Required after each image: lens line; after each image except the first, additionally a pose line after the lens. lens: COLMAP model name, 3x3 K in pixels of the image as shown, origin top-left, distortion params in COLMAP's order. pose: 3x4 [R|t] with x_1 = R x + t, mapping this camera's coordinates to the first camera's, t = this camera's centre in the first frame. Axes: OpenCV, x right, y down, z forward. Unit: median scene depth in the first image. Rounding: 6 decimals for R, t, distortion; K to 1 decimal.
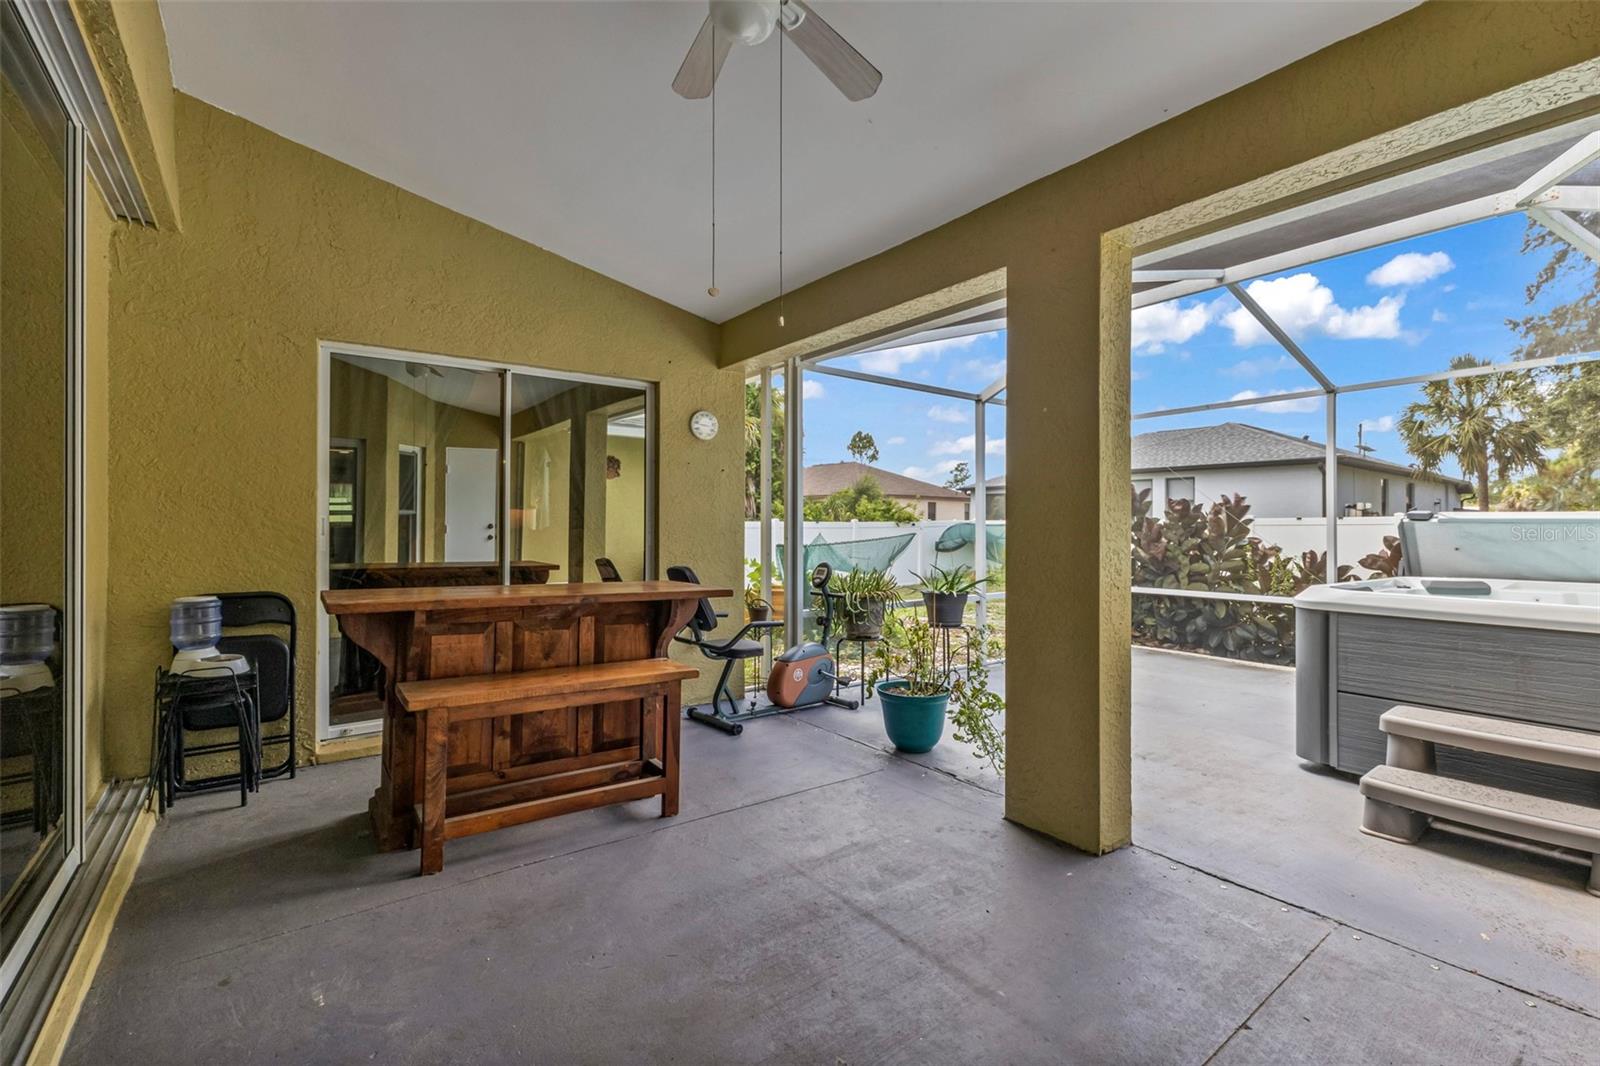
lens RADIAL K [[701.8, 0, 786.5], [0, 701.8, 523.5], [0, 0, 1]] dist [-0.000858, -0.000536]
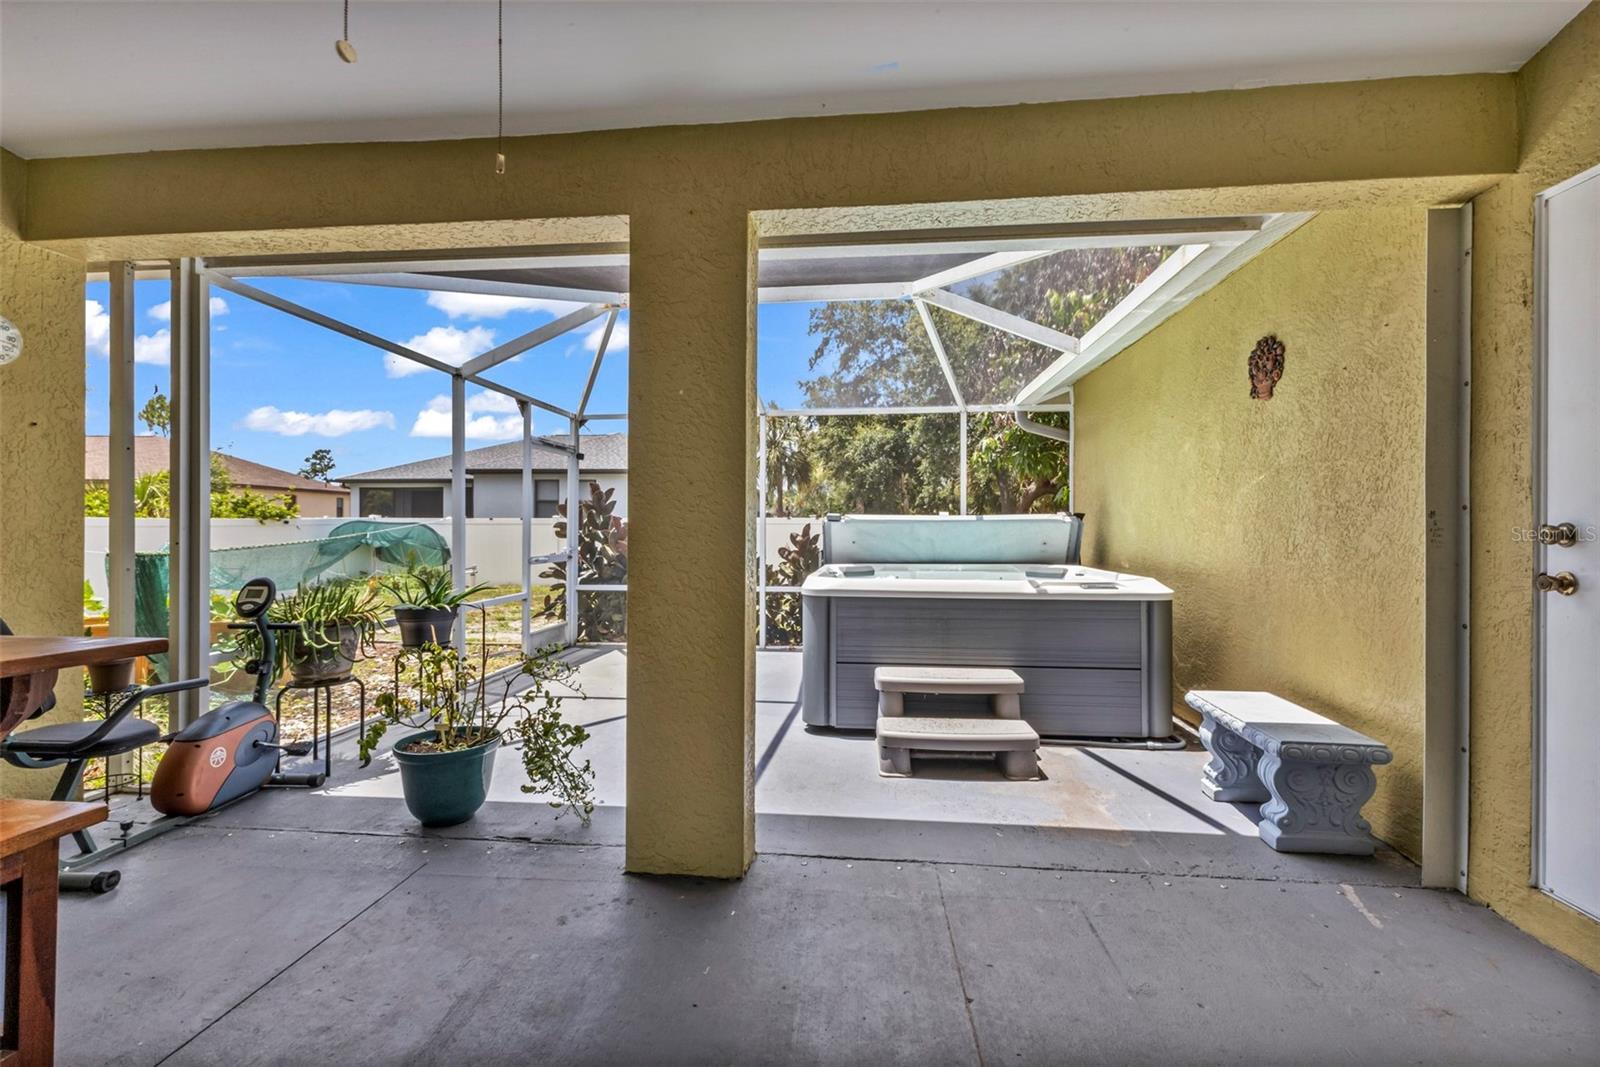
lens RADIAL K [[699.3, 0, 802.7], [0, 699.3, 526.3], [0, 0, 1]] dist [0.001149, 0.000180]
pose [[0.661404, 0.000141, 0.750030, -0.123745], [-0.004716, 0.999981, 0.003972, 0.000719], [-0.750015, -0.006164, 0.661392, 0.203845]]
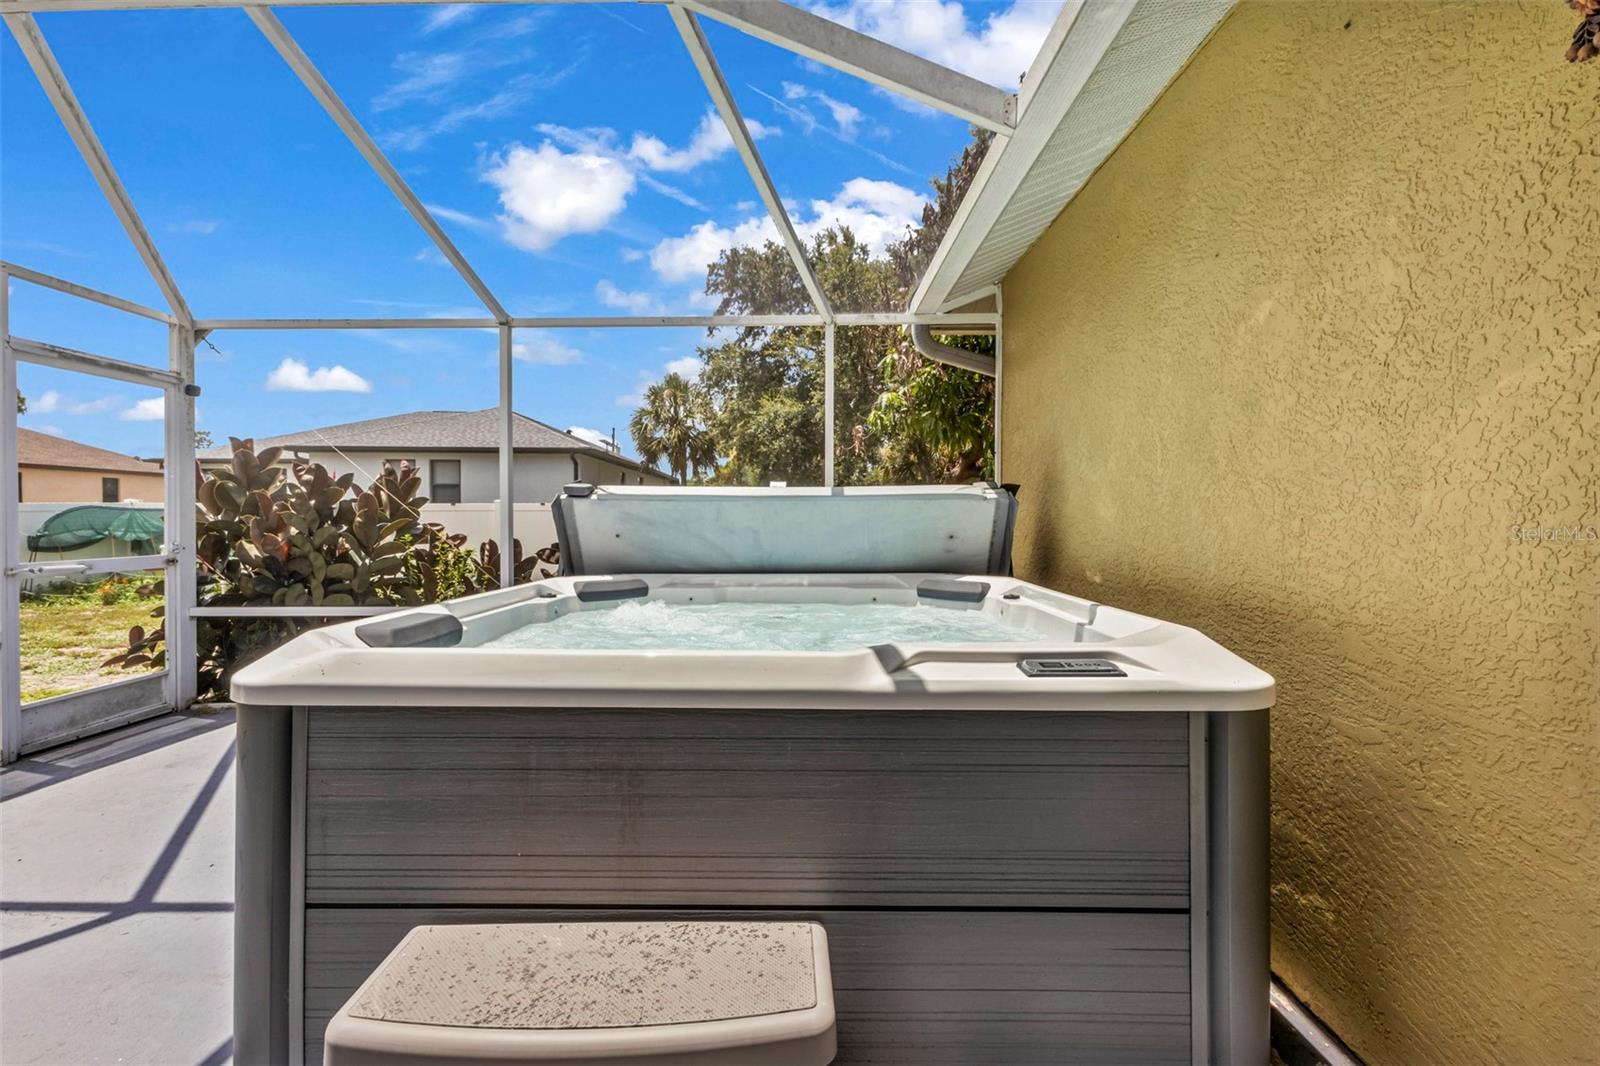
lens RADIAL K [[699.3, 0, 802.7], [0, 699.3, 525.8], [0, 0, 1]] dist [0.001149, 0.000180]
pose [[0.588377, -0.012089, 0.808496, 0.510667], [-0.004849, 0.999817, 0.018479, 0.012067], [-0.808572, -0.014793, 0.588211, 0.437698]]
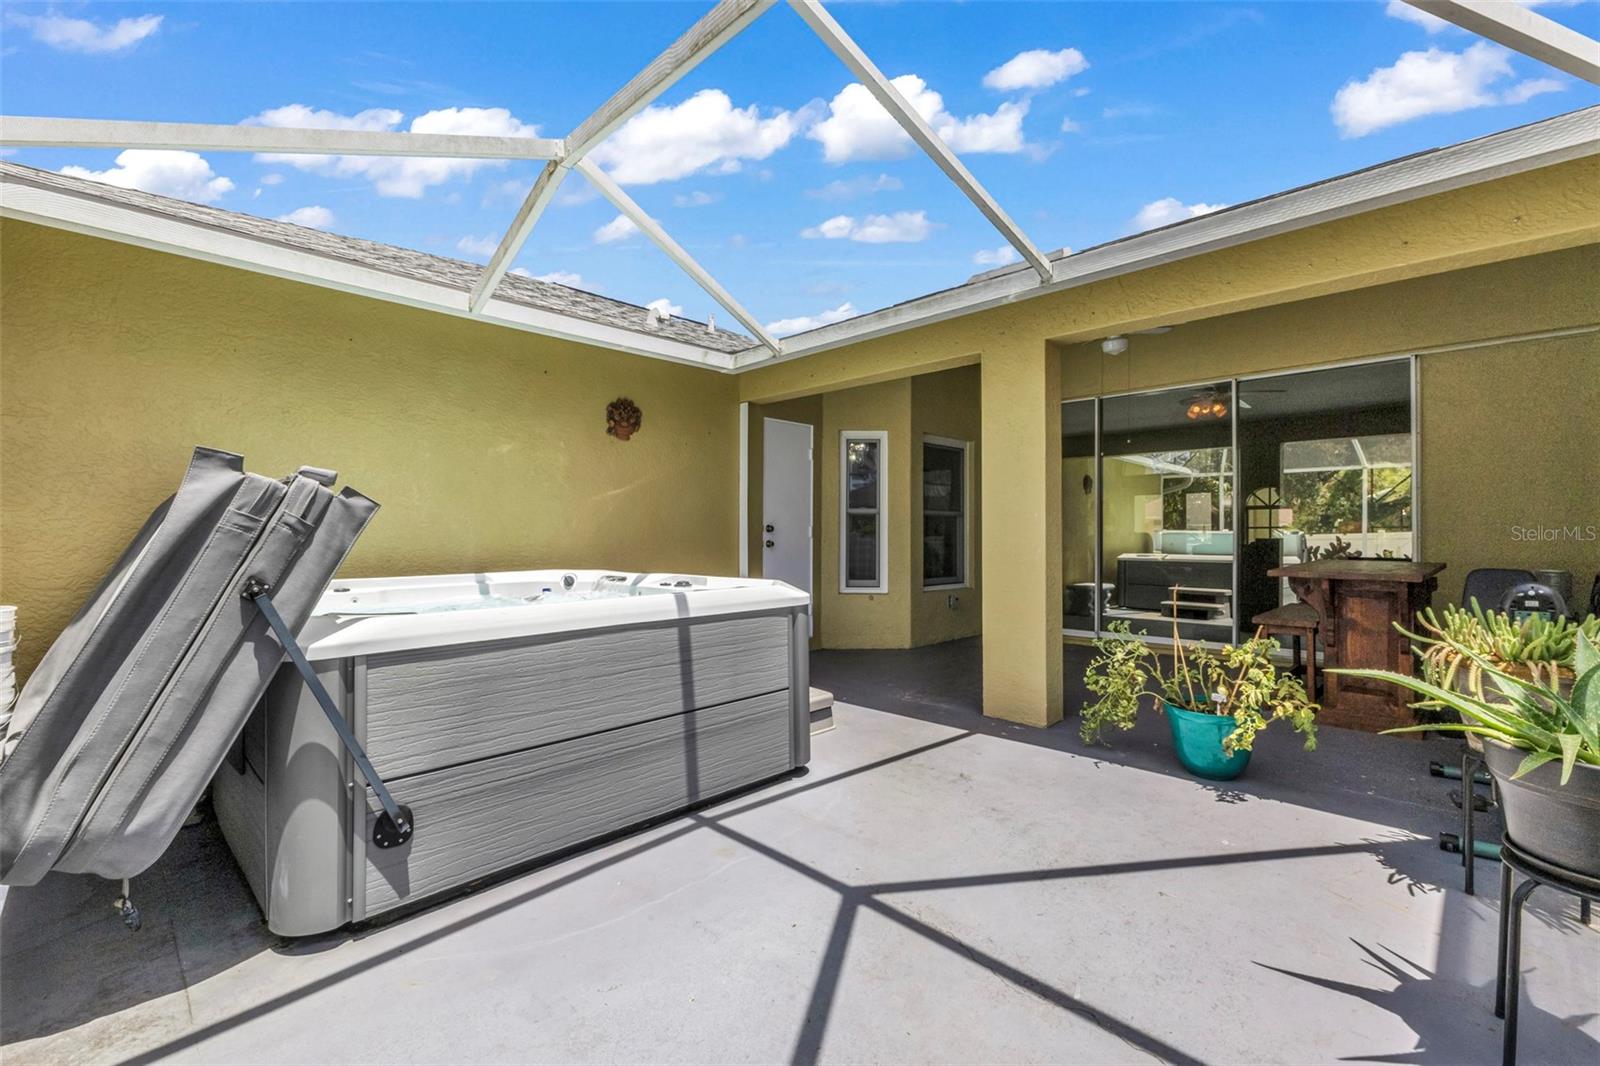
lens RADIAL K [[694.8, 0, 797.8], [0, 694.8, 523.1], [0, 0, 1]] dist [0.005863, -0.000043]
pose [[-0.986652, -0.005395, -0.162754, 0.762022], [-0.001978, 0.999774, -0.021150, 0.025725], [0.162832, -0.020546, -0.986440, 1.638625]]
